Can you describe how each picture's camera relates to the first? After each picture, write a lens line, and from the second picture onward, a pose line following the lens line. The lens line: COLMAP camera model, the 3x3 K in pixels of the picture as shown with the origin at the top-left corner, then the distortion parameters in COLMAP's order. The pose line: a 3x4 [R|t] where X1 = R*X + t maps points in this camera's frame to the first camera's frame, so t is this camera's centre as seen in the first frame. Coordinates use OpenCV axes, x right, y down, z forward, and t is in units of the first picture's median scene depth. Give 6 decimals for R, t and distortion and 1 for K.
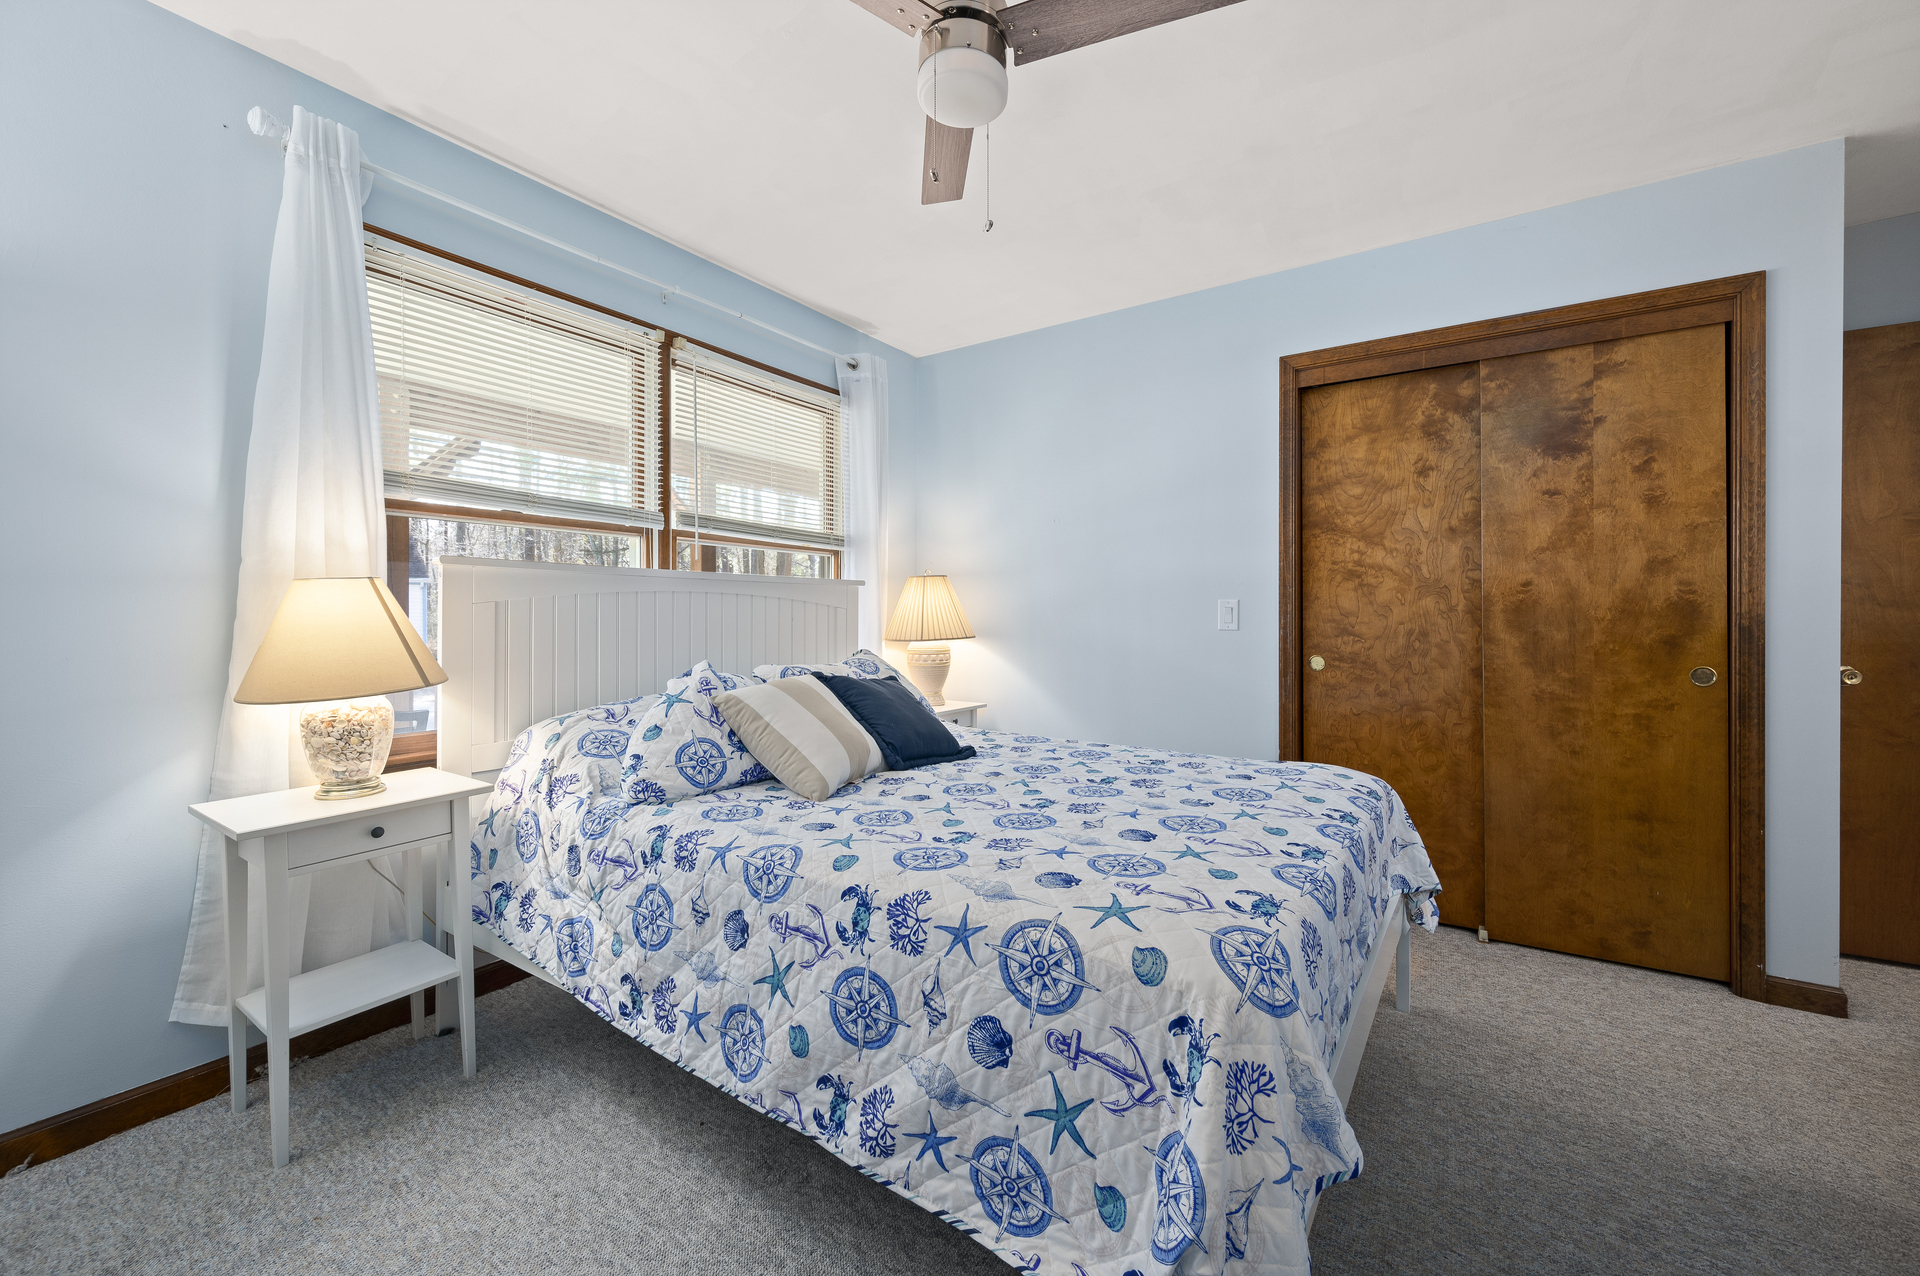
lens RADIAL K [[762.7, 0, 962.3], [0, 762.7, 627.5], [0, 0, 1]] dist [-0.001555, 0.000251]
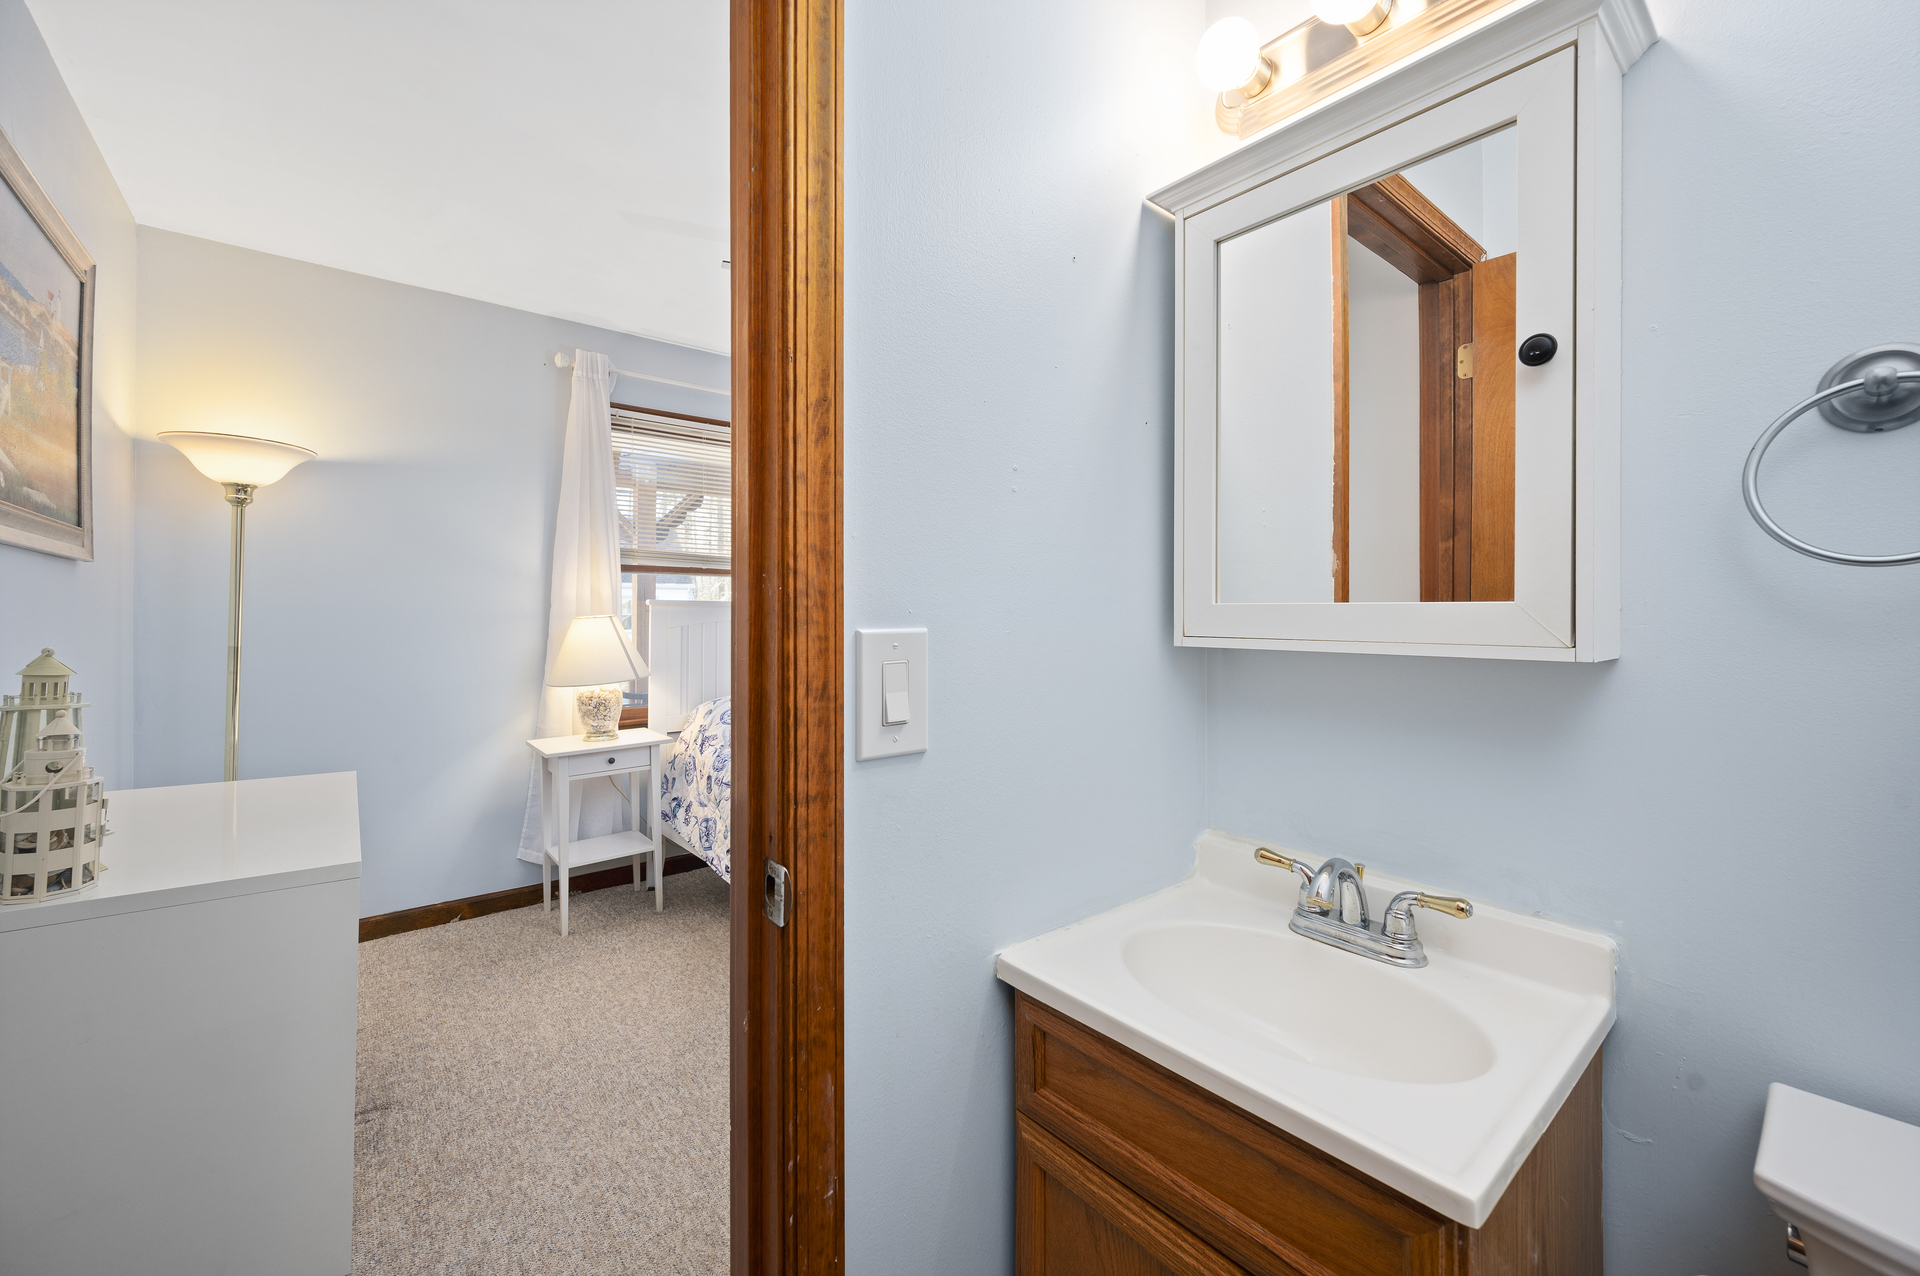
lens RADIAL K [[762.7, 0, 954.7], [0, 762.7, 621.6], [0, 0, 1]] dist [-0.001555, 0.000251]
pose [[0.959562, 0.001786, -0.281492, 0.467917], [-0.003751, 0.999972, -0.006441, -0.043327], [0.281473, 0.007236, 0.959542, -0.451334]]
